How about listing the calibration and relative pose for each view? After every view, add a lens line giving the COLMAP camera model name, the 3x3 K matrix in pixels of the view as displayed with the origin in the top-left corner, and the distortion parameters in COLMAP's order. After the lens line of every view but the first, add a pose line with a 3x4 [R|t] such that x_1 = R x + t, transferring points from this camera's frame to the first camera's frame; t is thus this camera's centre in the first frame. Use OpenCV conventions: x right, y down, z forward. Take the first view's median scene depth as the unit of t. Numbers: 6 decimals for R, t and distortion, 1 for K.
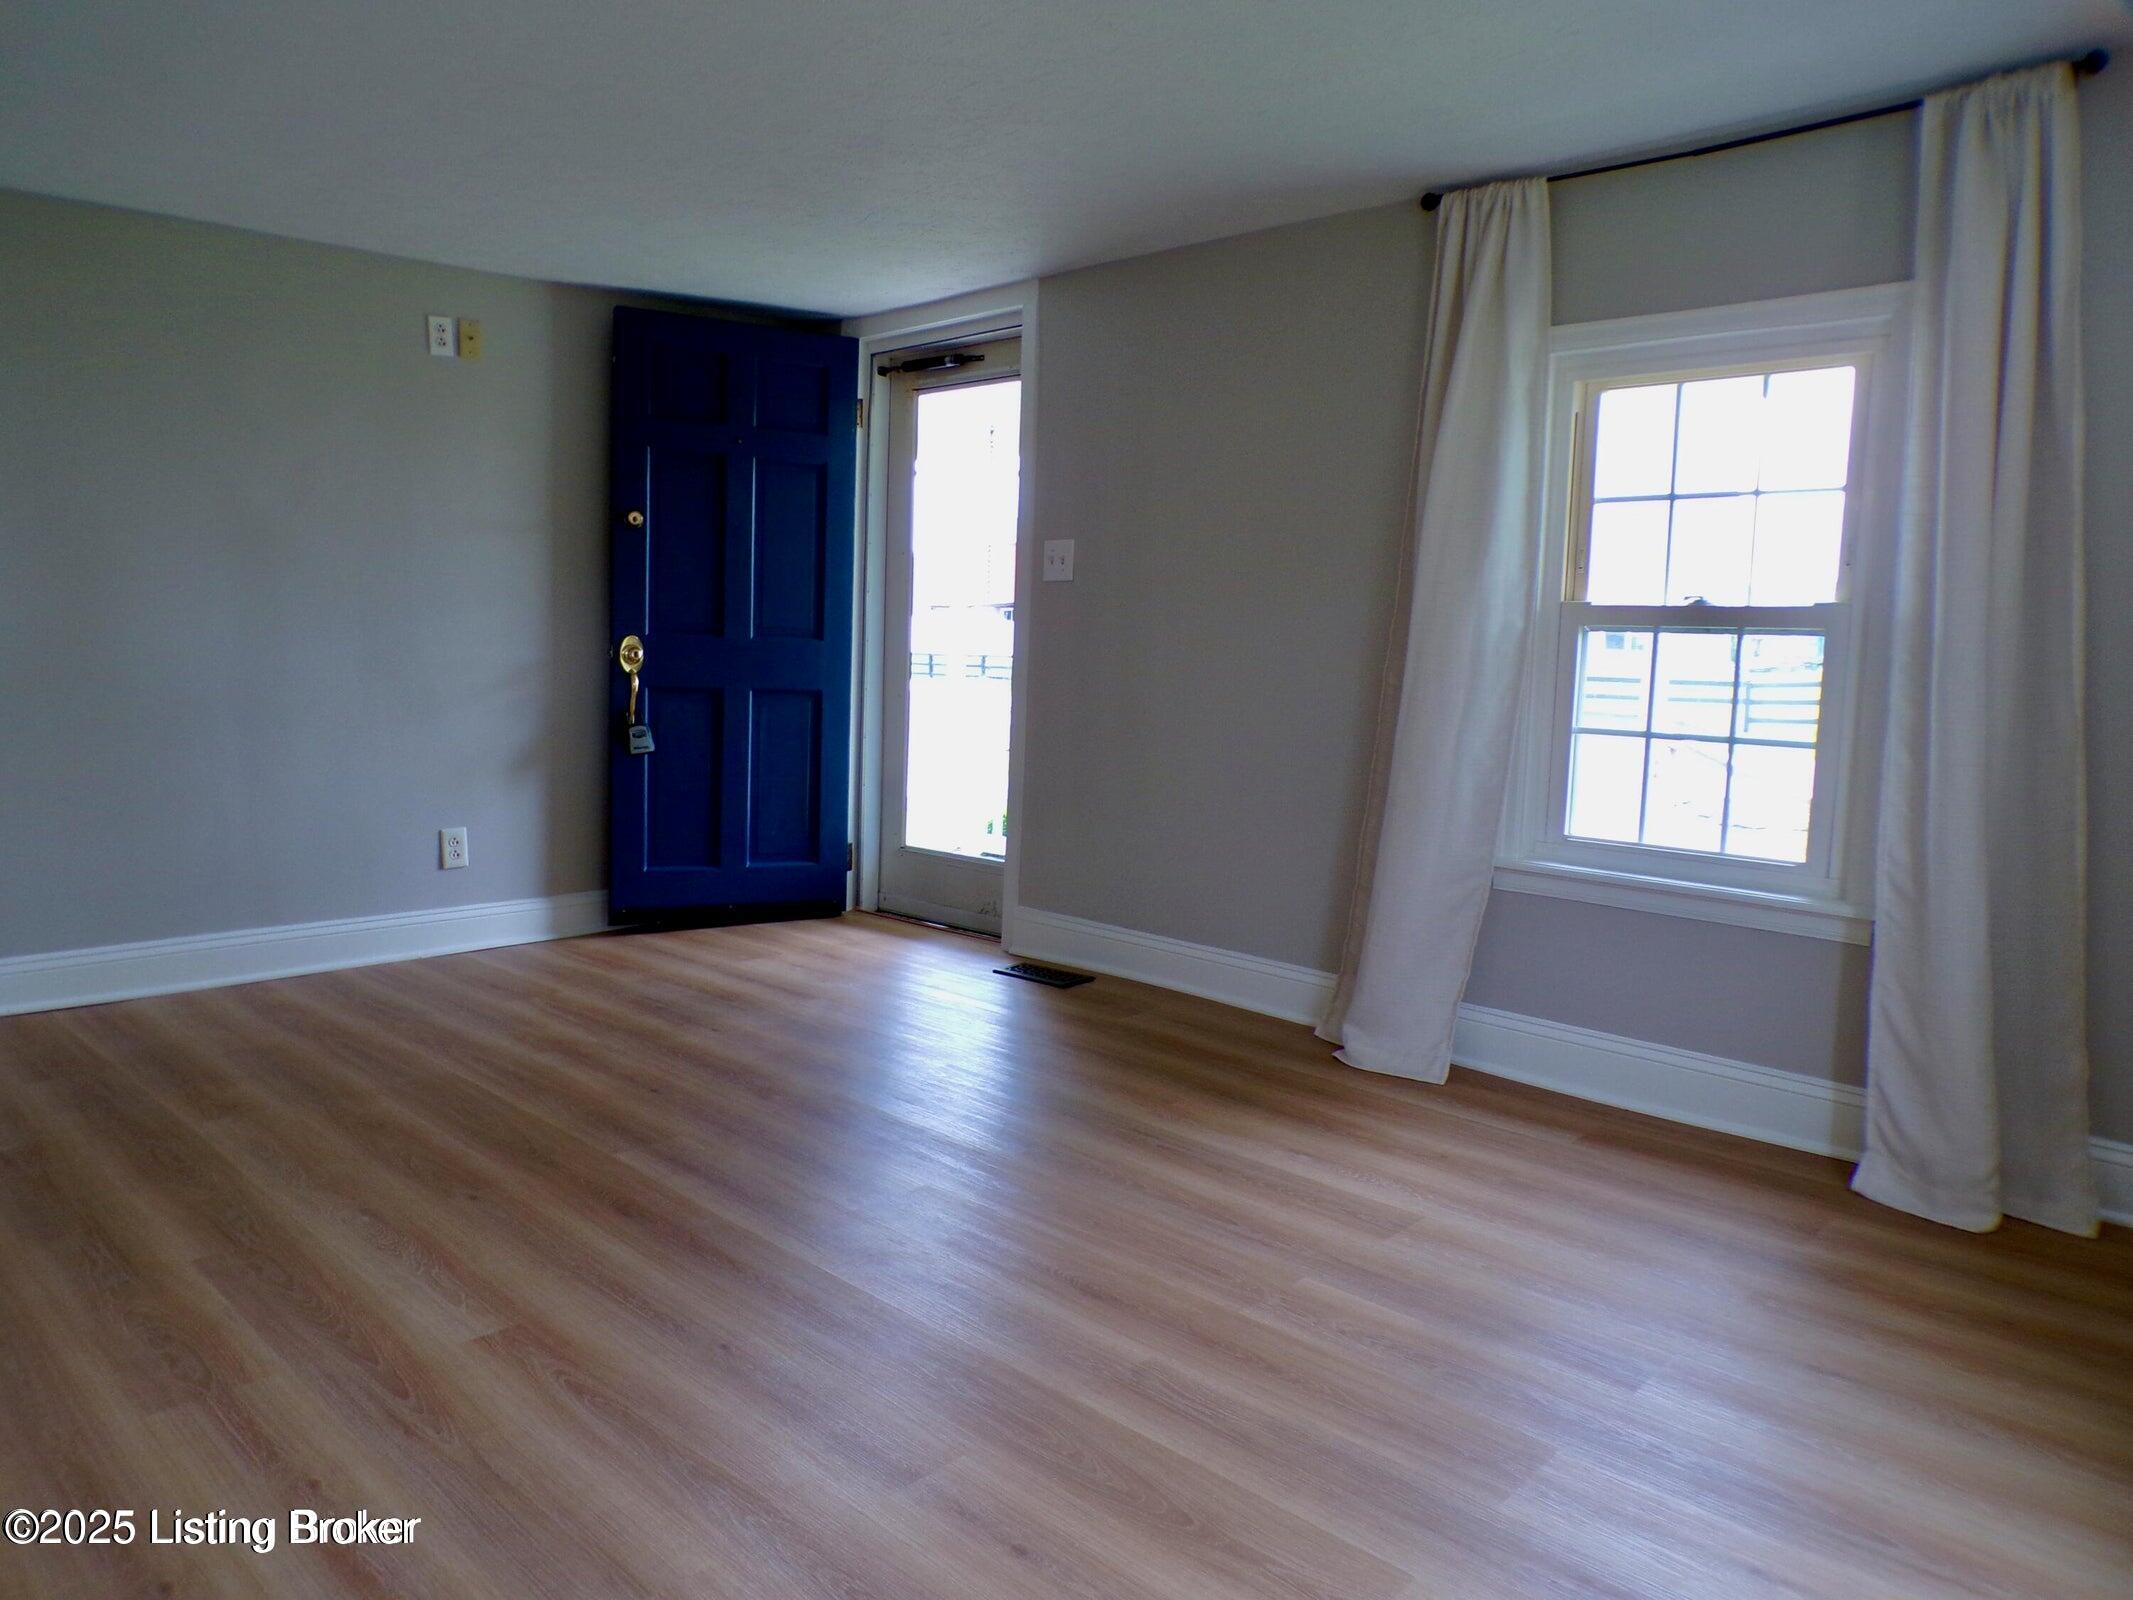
lens RADIAL K [[1483.0, 0, 1068.8], [0, 1483.0, 768.6], [0, 0, 1]] dist [0.068064, 0.000511]
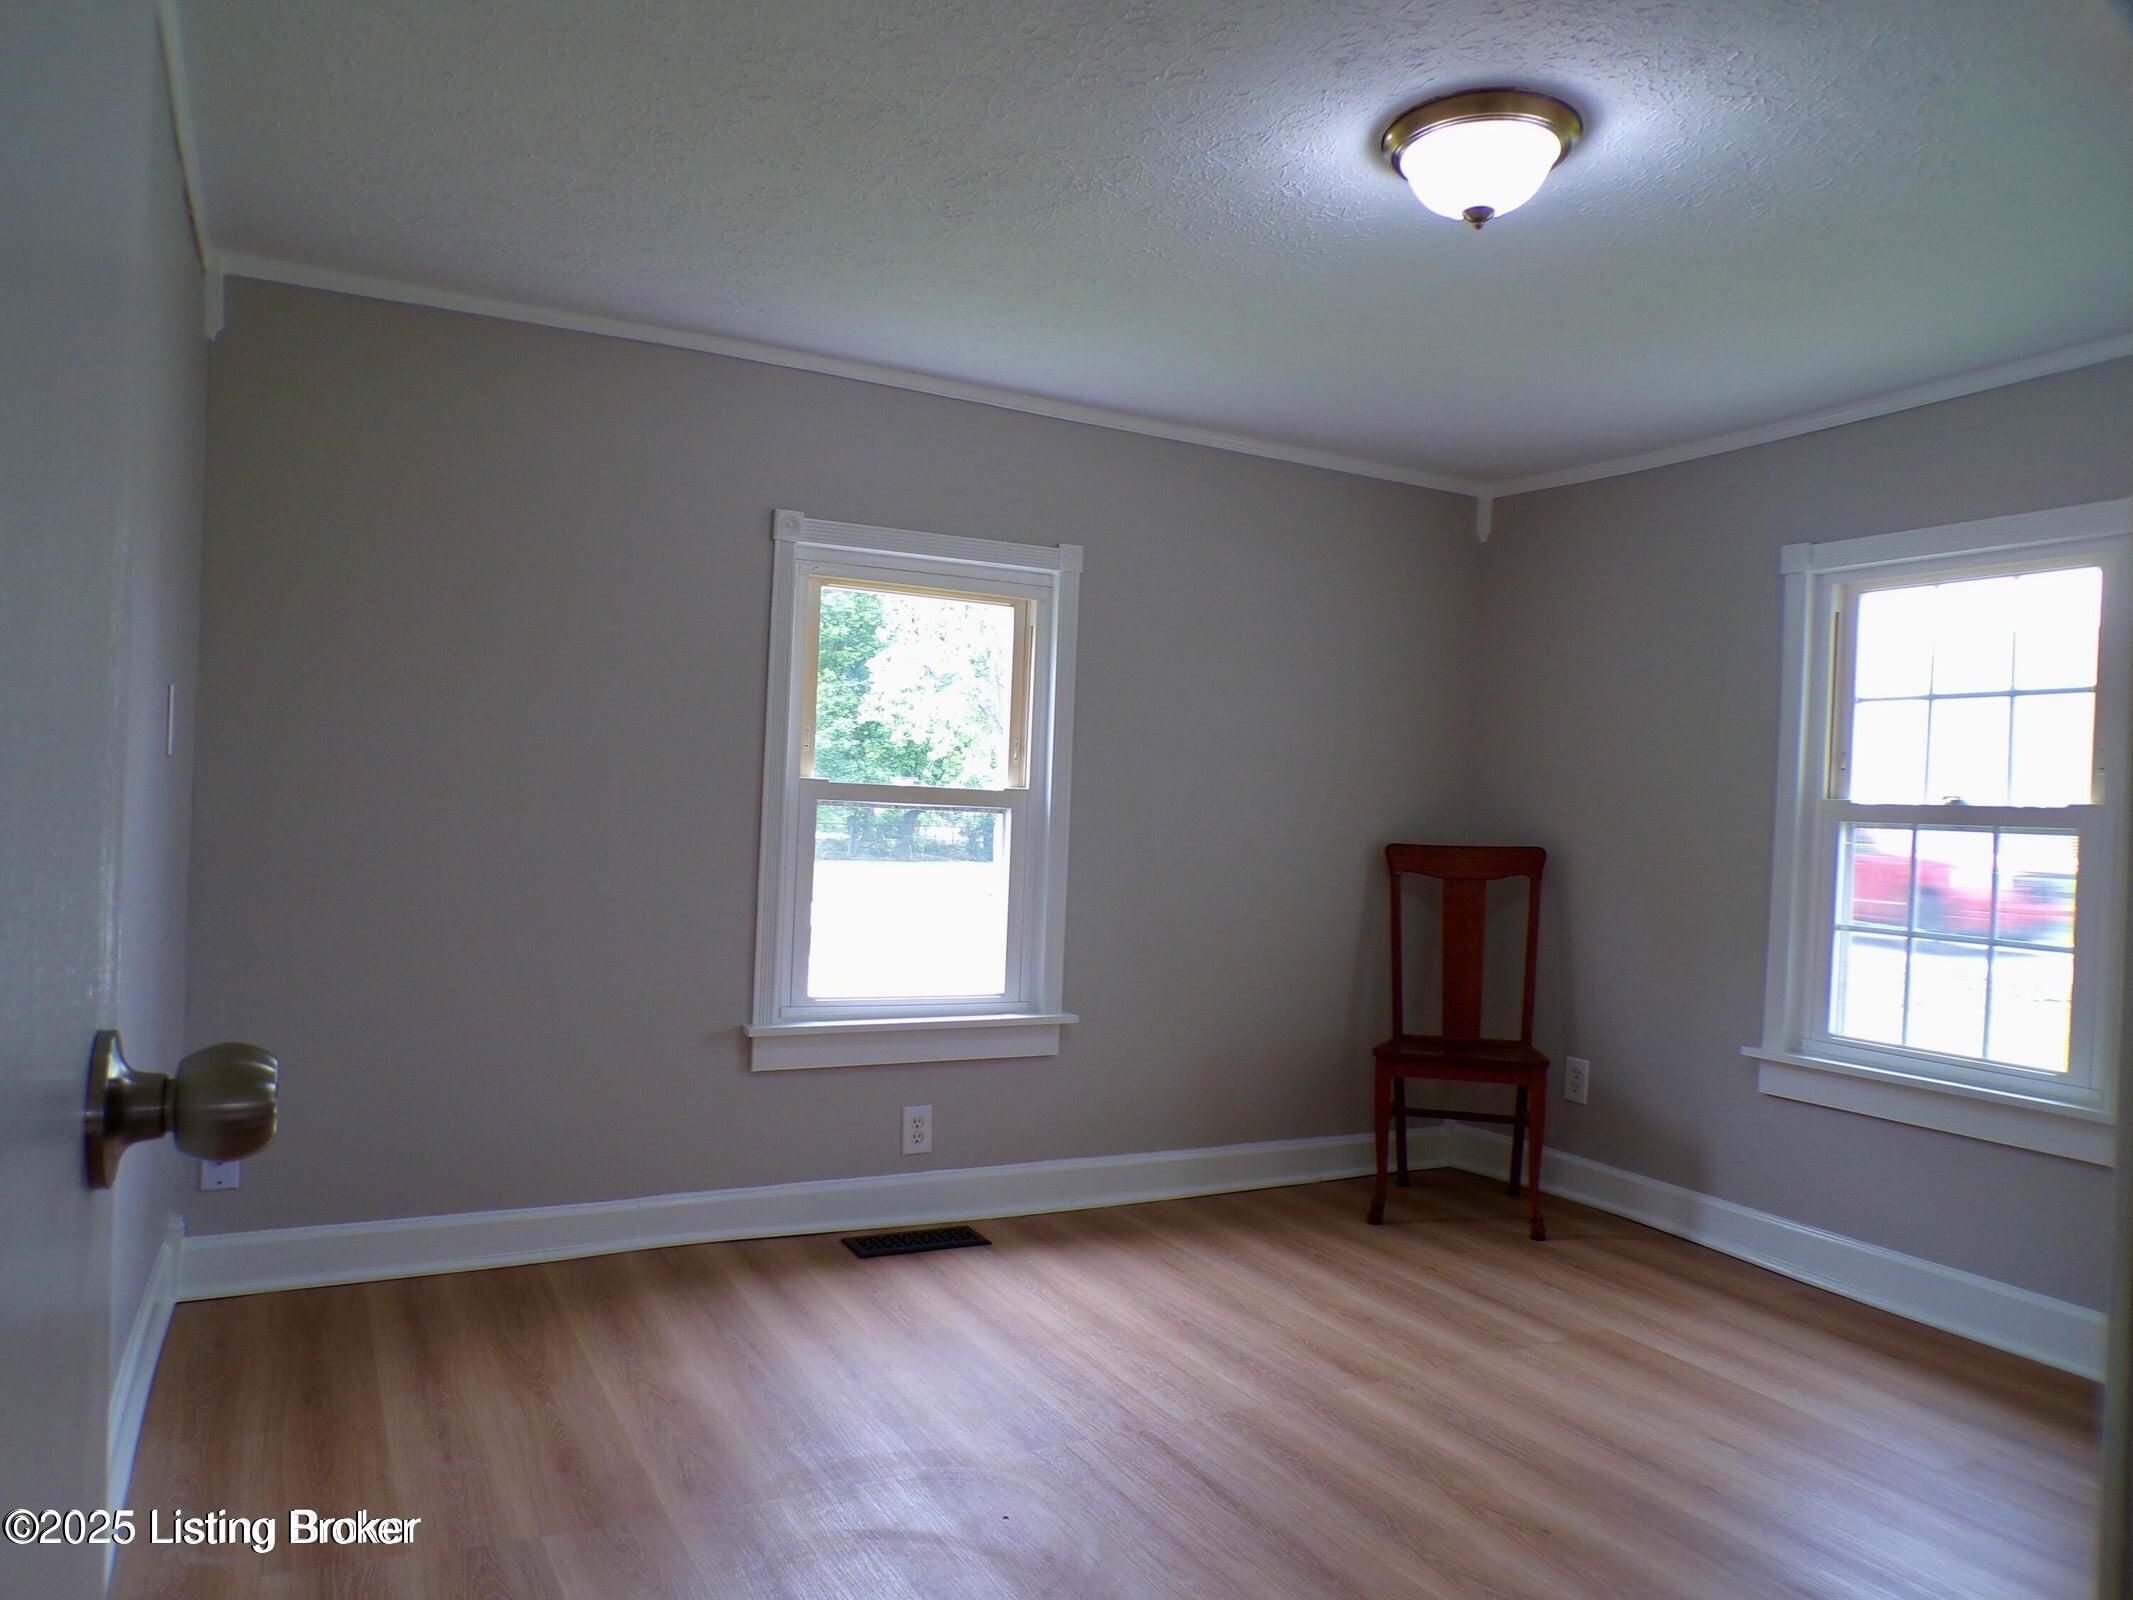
lens RADIAL K [[1497.3, 0, 1066.5], [0, 1497.3, 800.0], [0, 0, 1]] dist [-0.004177, -0.001696]
pose [[0.949914, 0.008301, -0.312401, 0.168822], [-0.042064, 0.993947, -0.101493, 0.012778], [0.309667, 0.109551, 0.944513, -0.110103]]
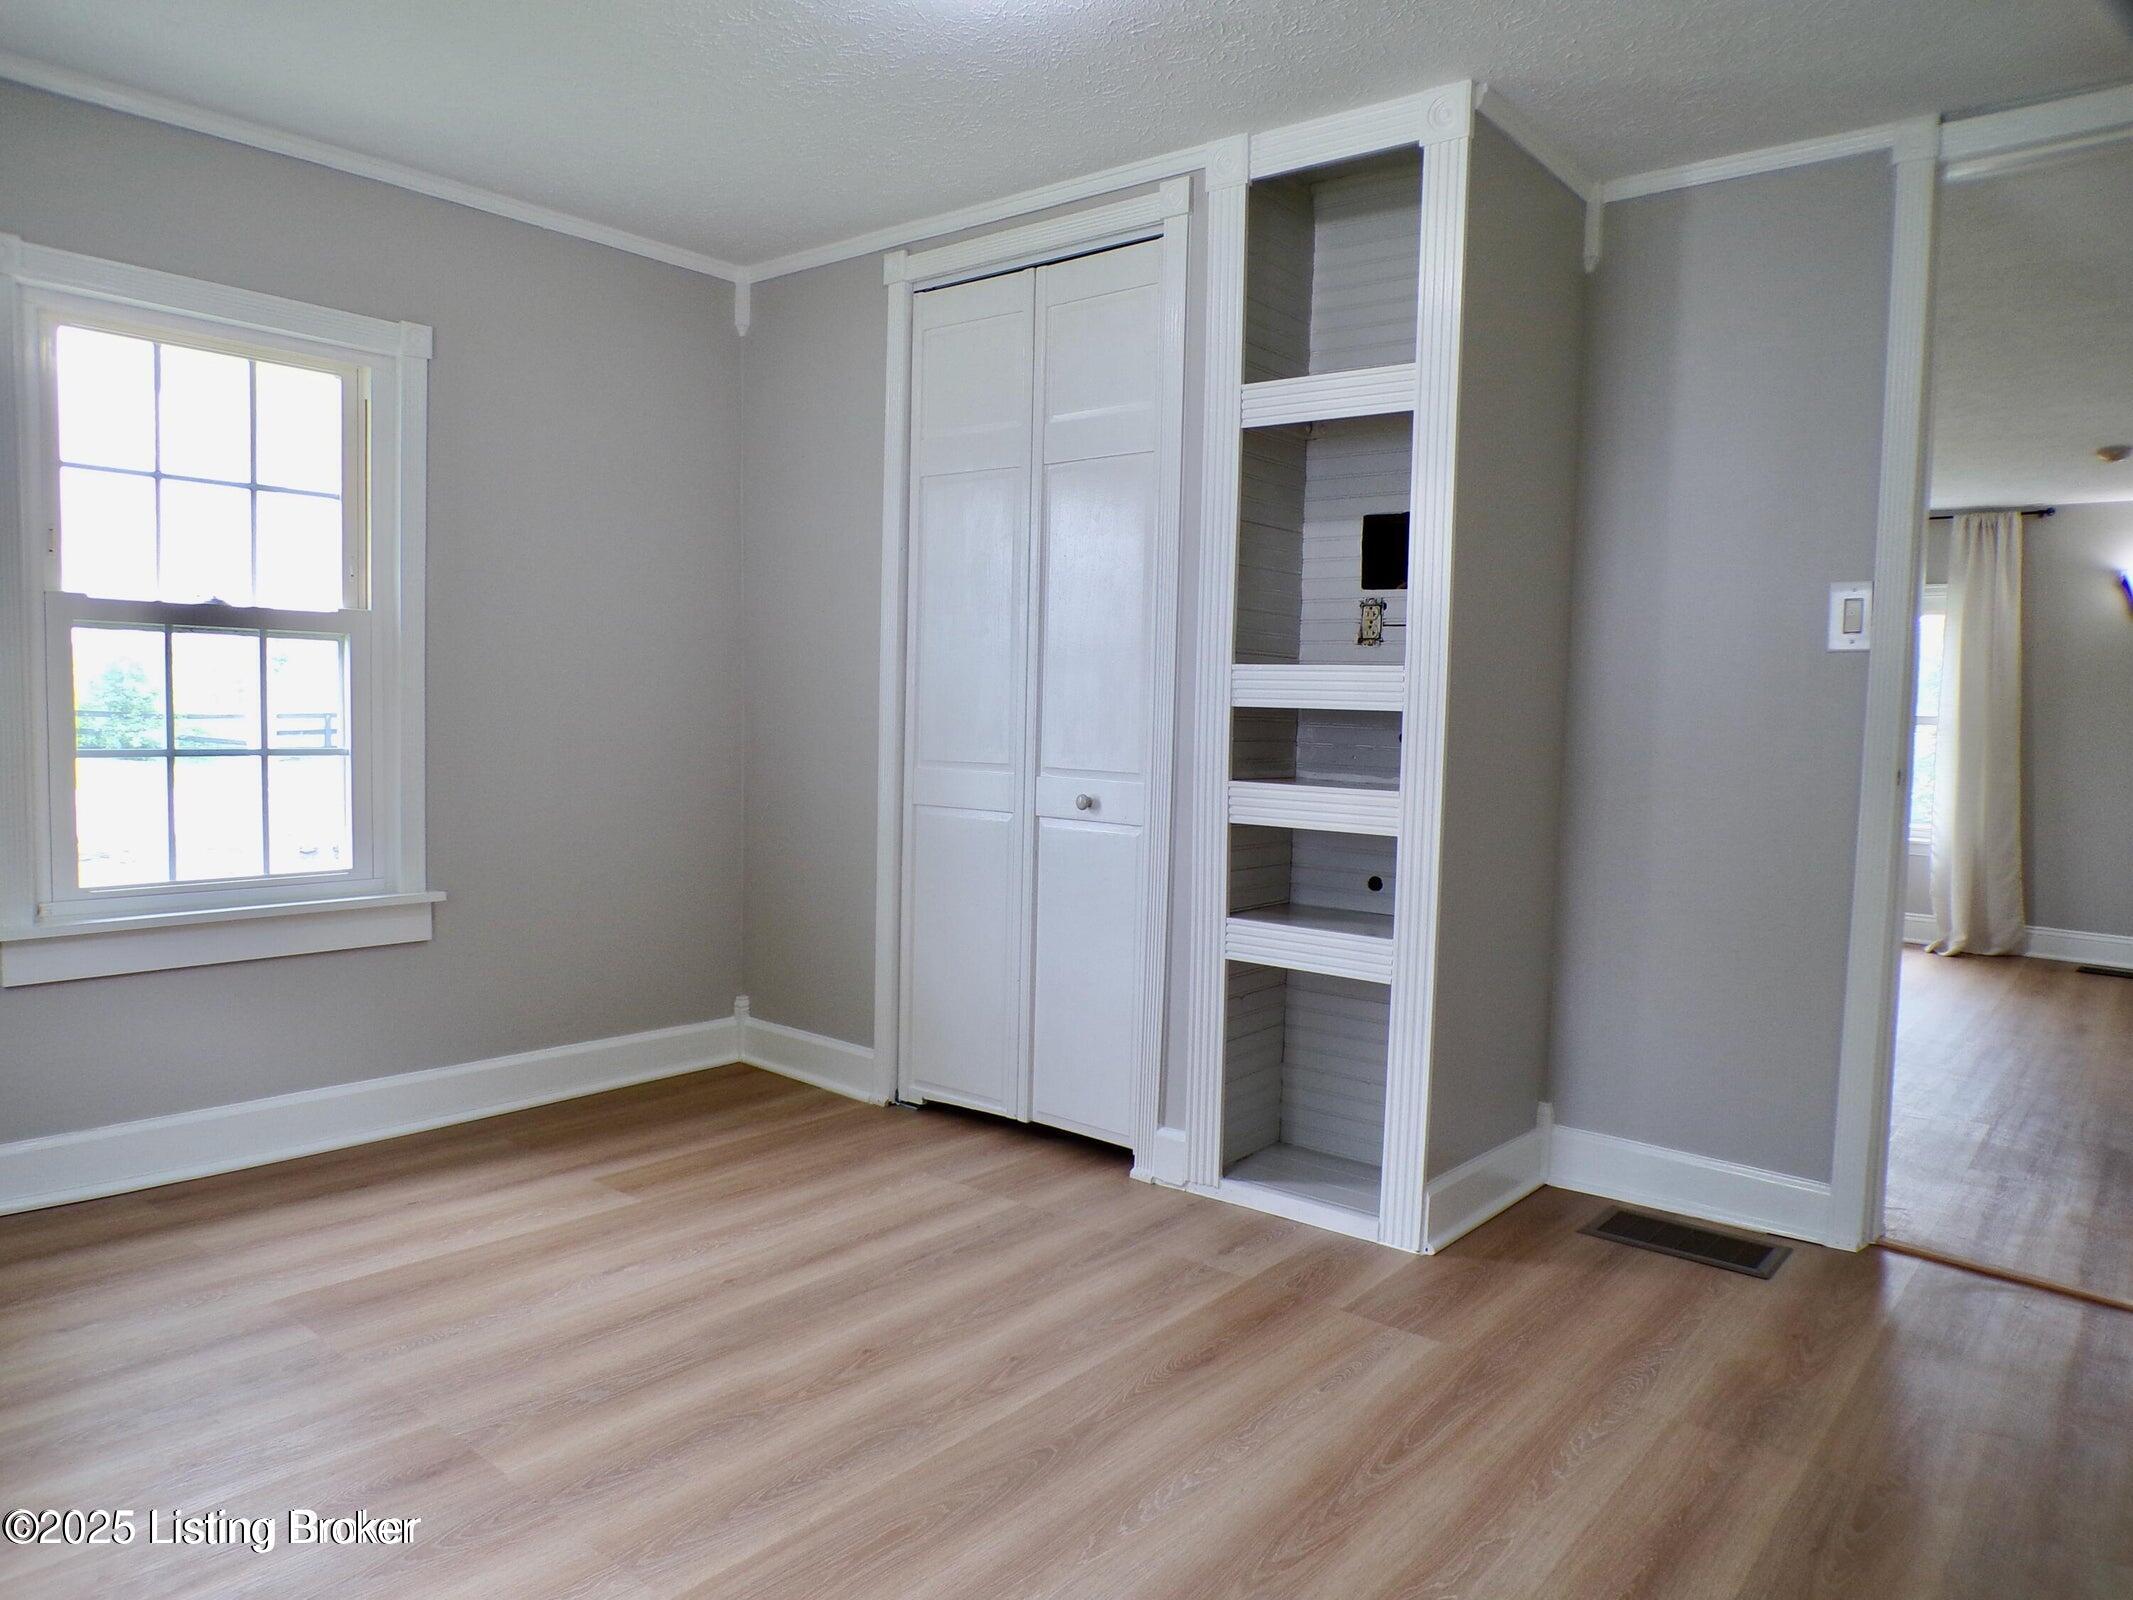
lens RADIAL K [[1497.3, 0, 1066.5], [0, 1497.3, 800.0], [0, 0, 1]] dist [-0.004177, -0.001696]
pose [[-0.077652, -0.110519, 0.990836, -0.505555], [0.043794, 0.992499, 0.114137, -0.072173], [-0.996018, 0.052256, -0.072229, 0.561918]]
